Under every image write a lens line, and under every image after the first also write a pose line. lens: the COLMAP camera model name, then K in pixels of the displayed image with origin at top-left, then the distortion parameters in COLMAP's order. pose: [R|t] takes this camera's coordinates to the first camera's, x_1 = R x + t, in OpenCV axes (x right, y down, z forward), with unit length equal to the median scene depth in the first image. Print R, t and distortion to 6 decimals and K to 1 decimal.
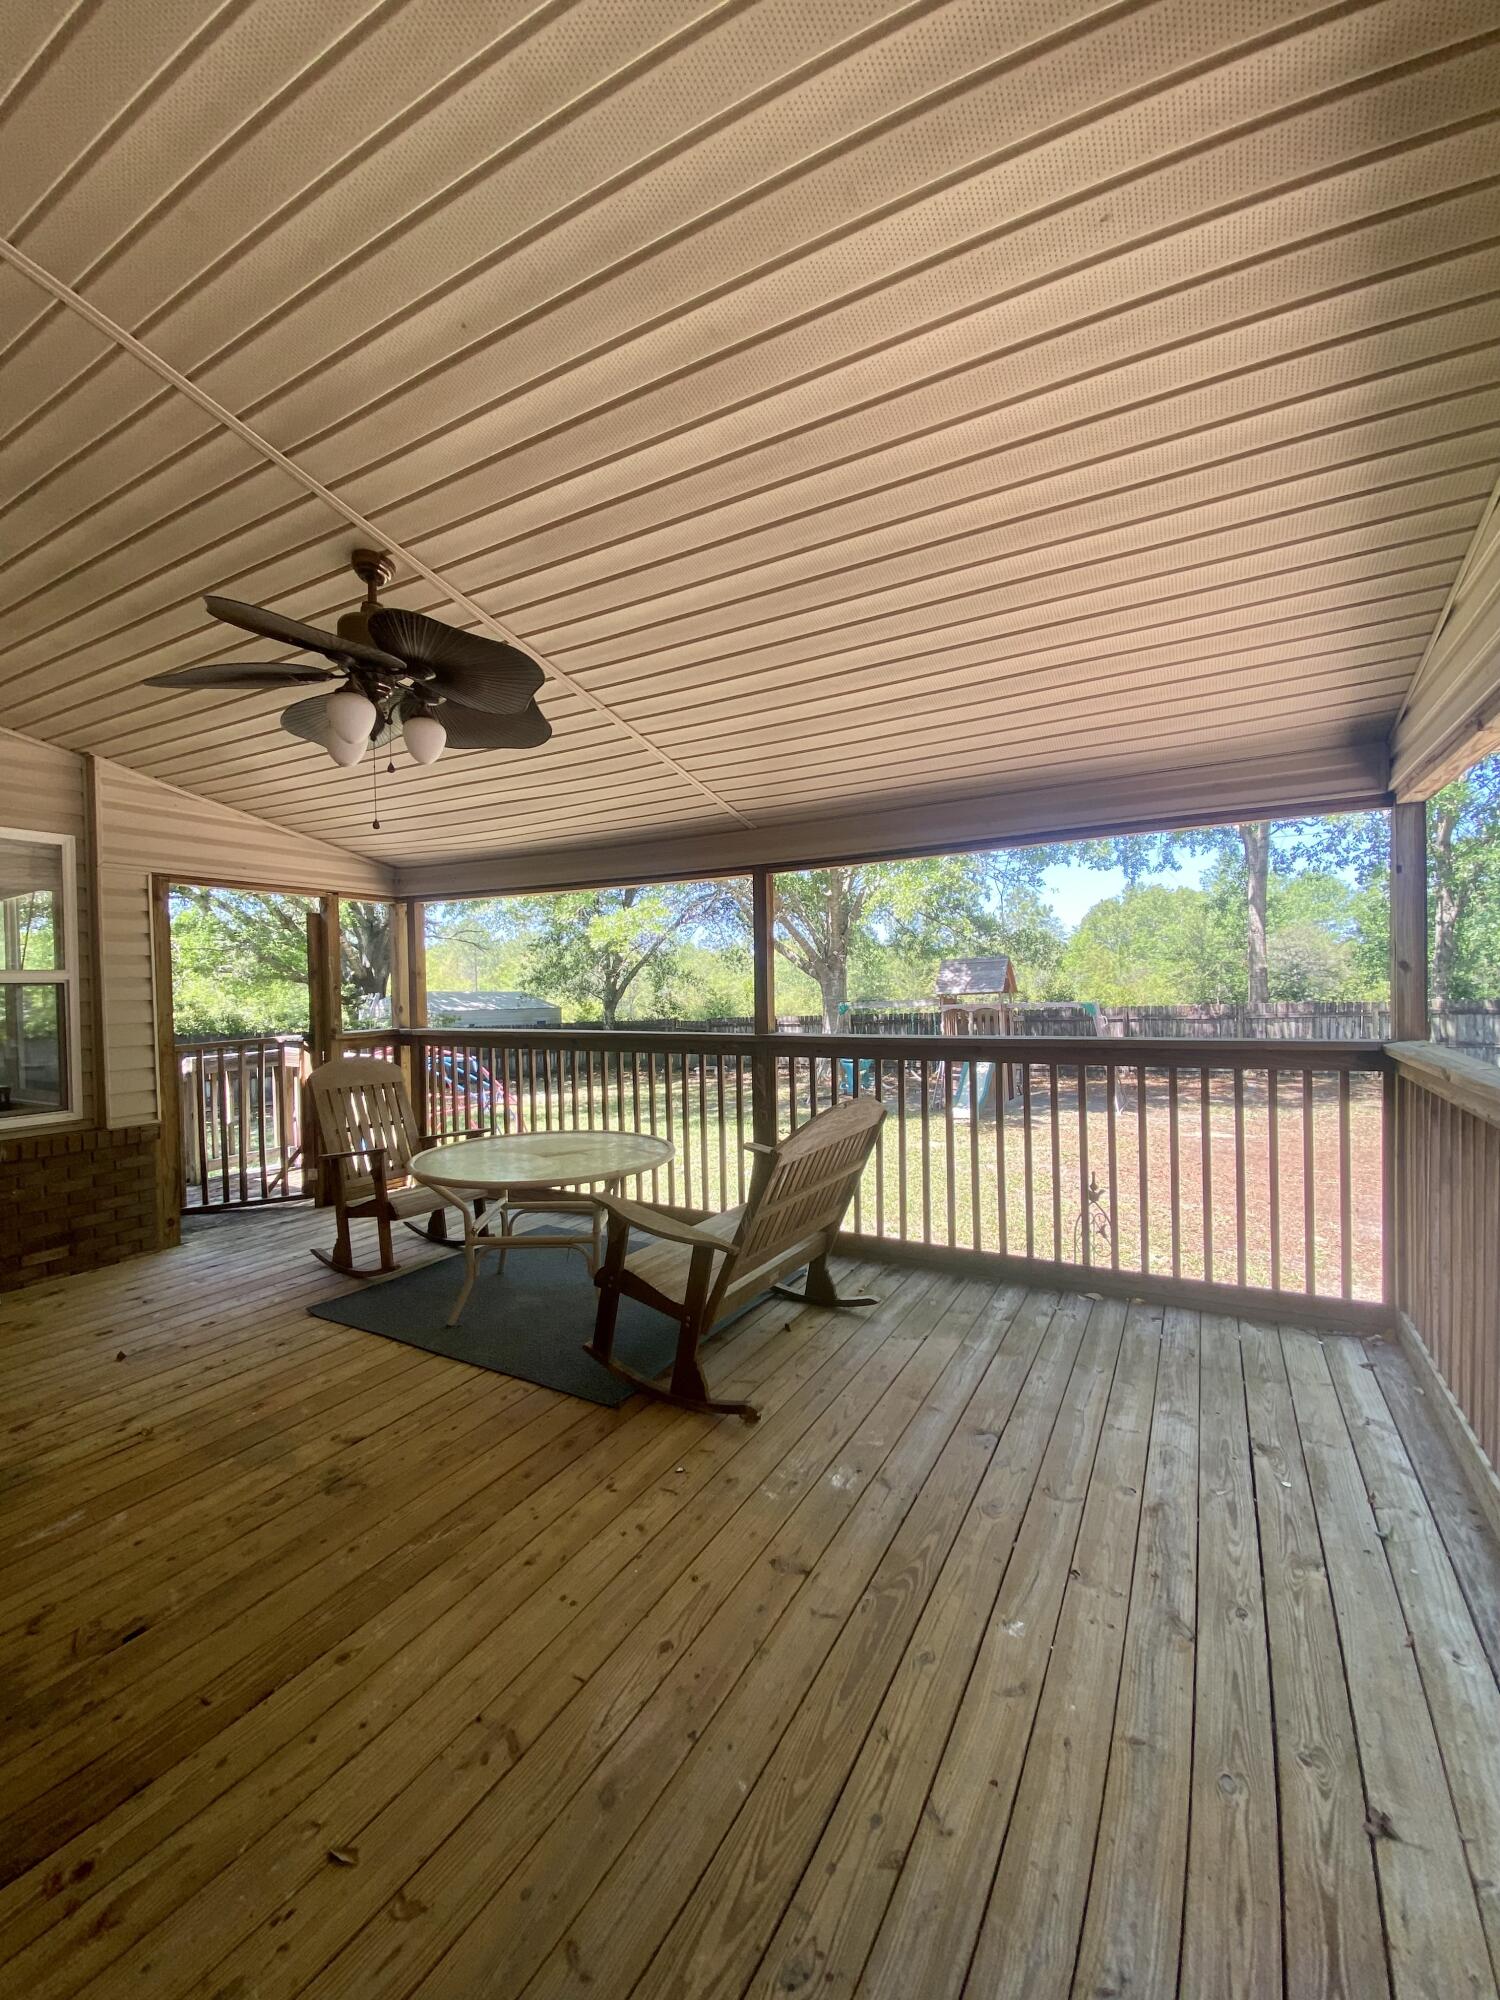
lens RADIAL K [[817.5, 0, 744.5], [0, 817.5, 1000.0], [0, 0, 1]] dist [0.029157, -0.023006]
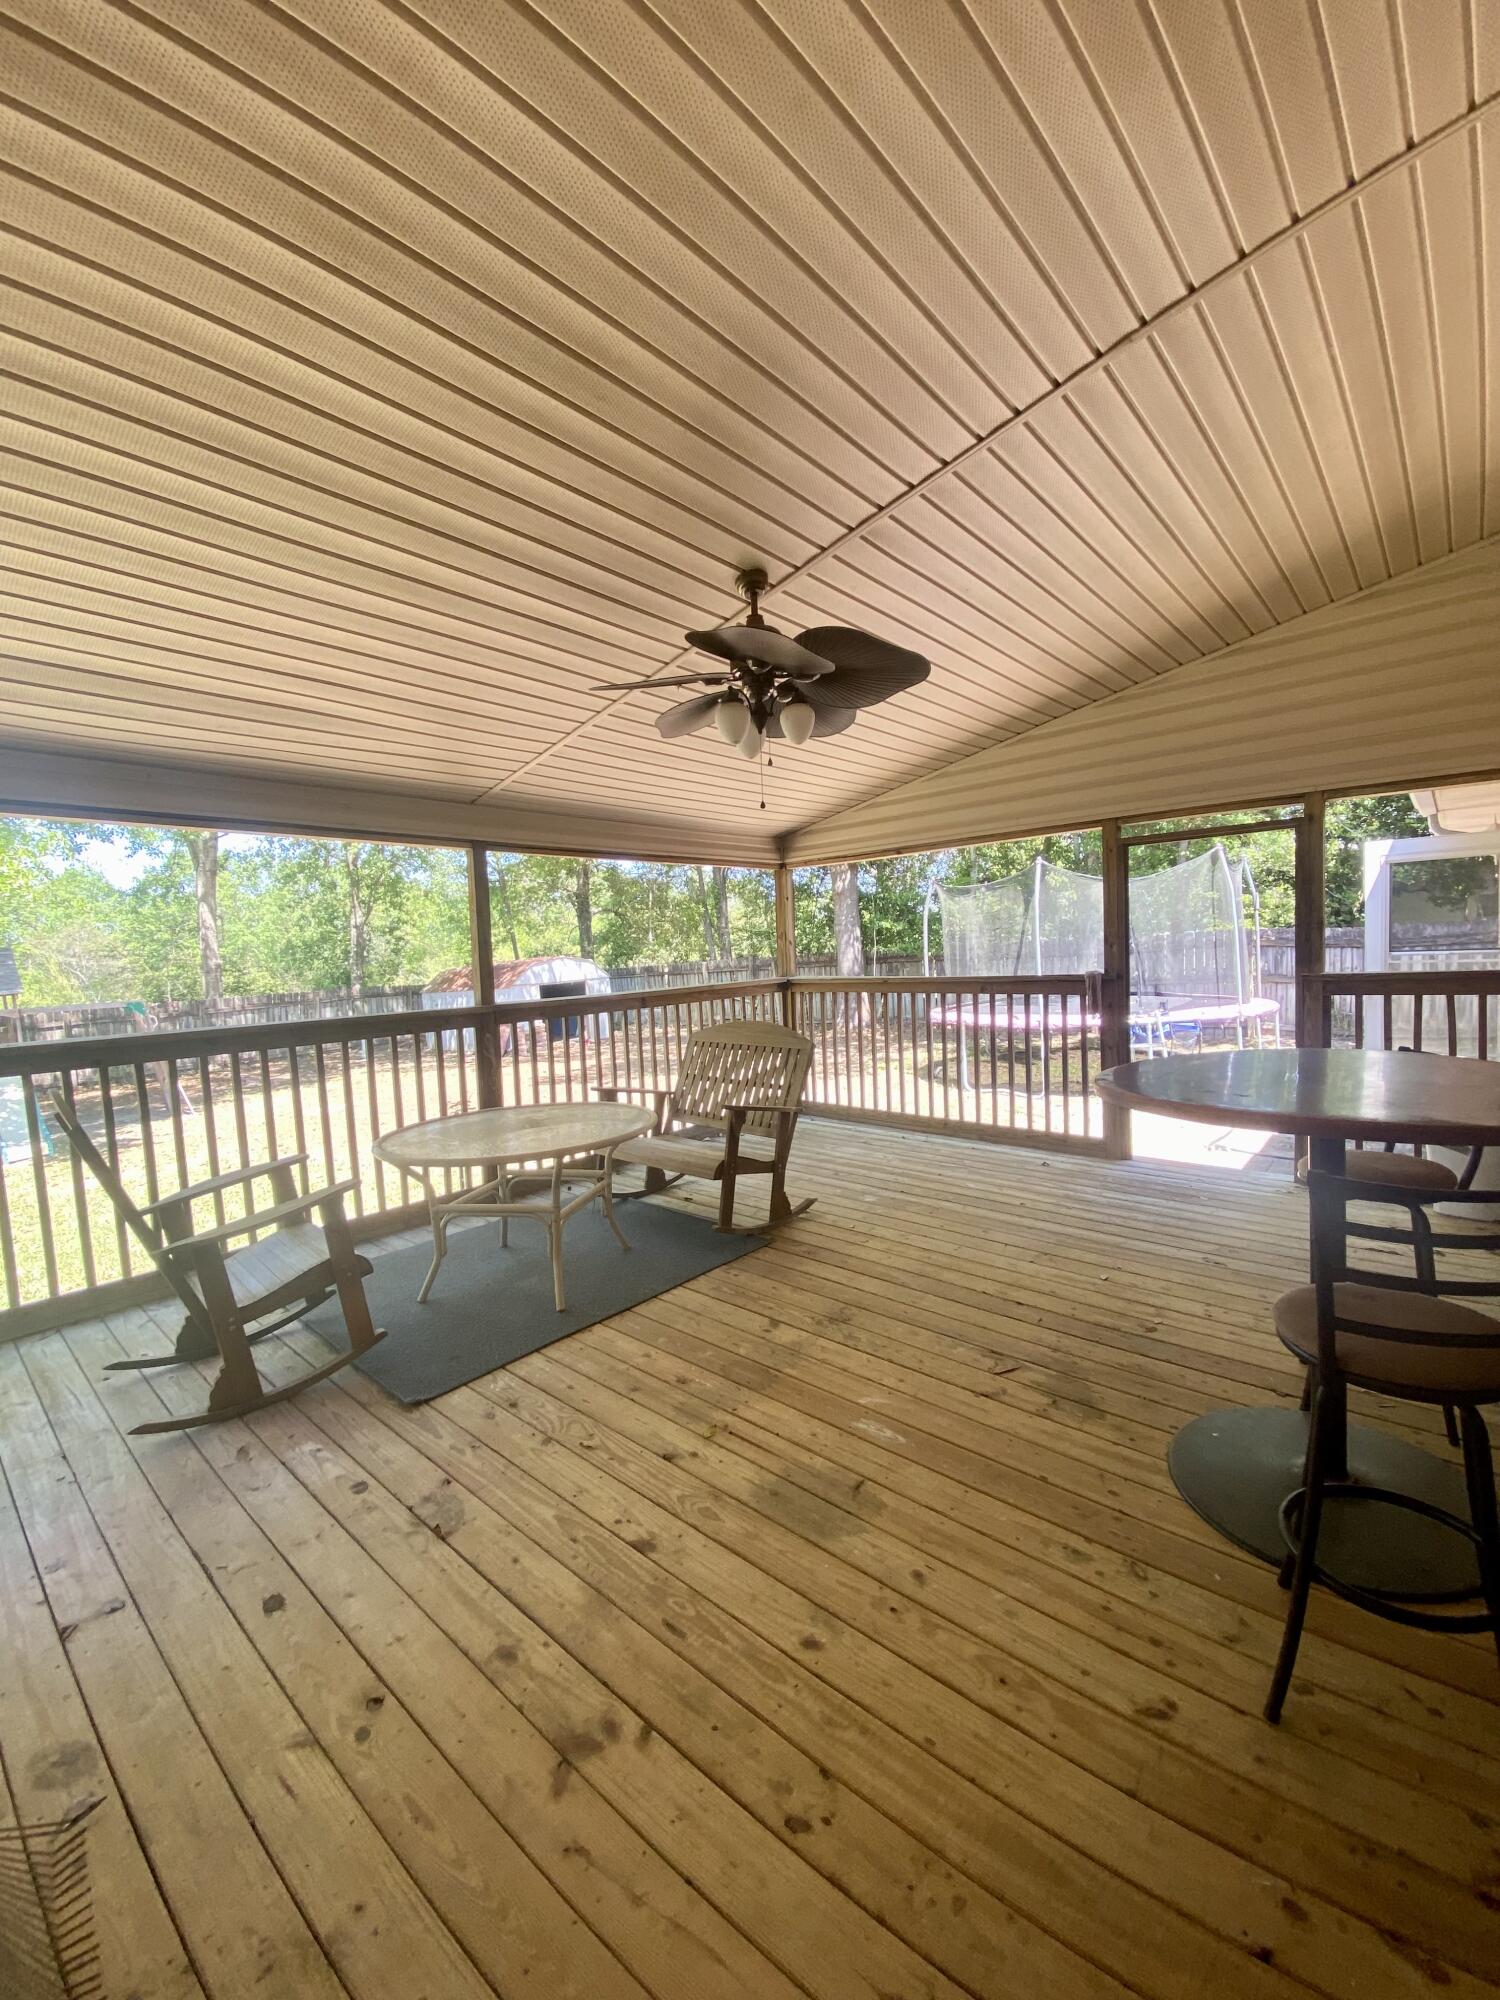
lens RADIAL K [[817.5, 0, 744.5], [0, 817.5, 1000.0], [0, 0, 1]] dist [0.029157, -0.023006]
pose [[0.208724, -0.050468, 0.976671, -1.216639], [0.057609, 0.997568, 0.039237, 0.017103], [-0.976276, 0.048075, 0.211124, 0.583546]]
